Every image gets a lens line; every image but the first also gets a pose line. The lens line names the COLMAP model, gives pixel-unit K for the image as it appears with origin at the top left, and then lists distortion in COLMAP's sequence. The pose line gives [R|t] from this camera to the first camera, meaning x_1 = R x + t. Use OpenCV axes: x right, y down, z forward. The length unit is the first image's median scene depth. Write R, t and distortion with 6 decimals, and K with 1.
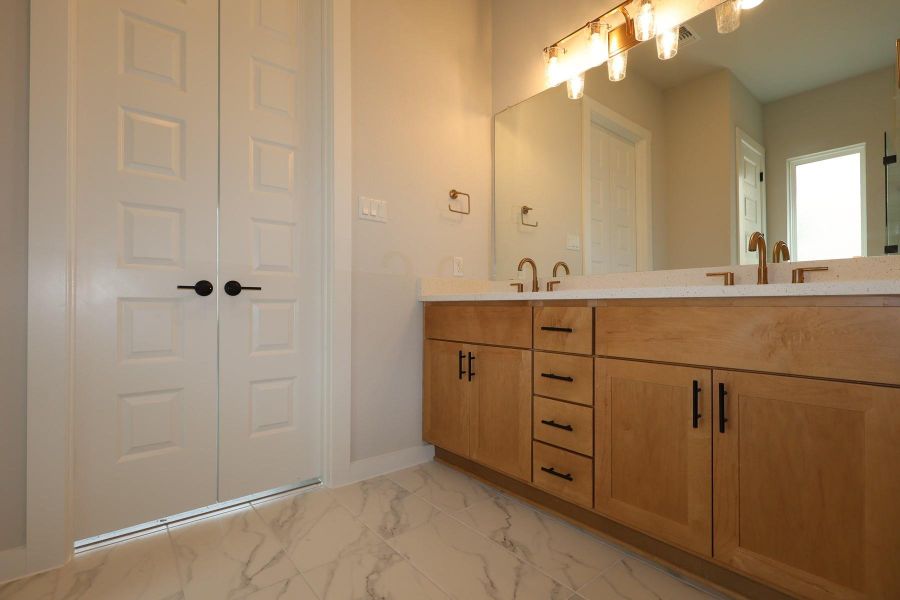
lens RADIAL K [[415.7, 0, 457.8], [0, 415.7, 304.8], [0, 0, 1]] dist [0.003148, 0.000432]
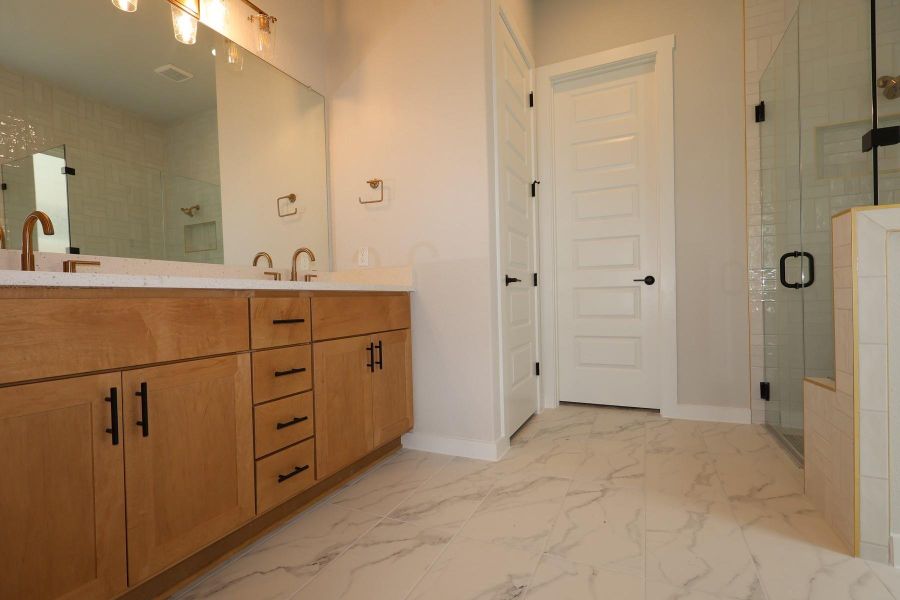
lens RADIAL K [[415.7, 0, 457.1], [0, 415.7, 297.2], [0, 0, 1]] dist [0.003148, 0.000432]
pose [[-0.430224, -0.004037, 0.902713, -0.762172], [-0.000018, 0.999990, 0.004463, -0.000094], [-0.902722, 0.001904, -0.430219, 1.050471]]
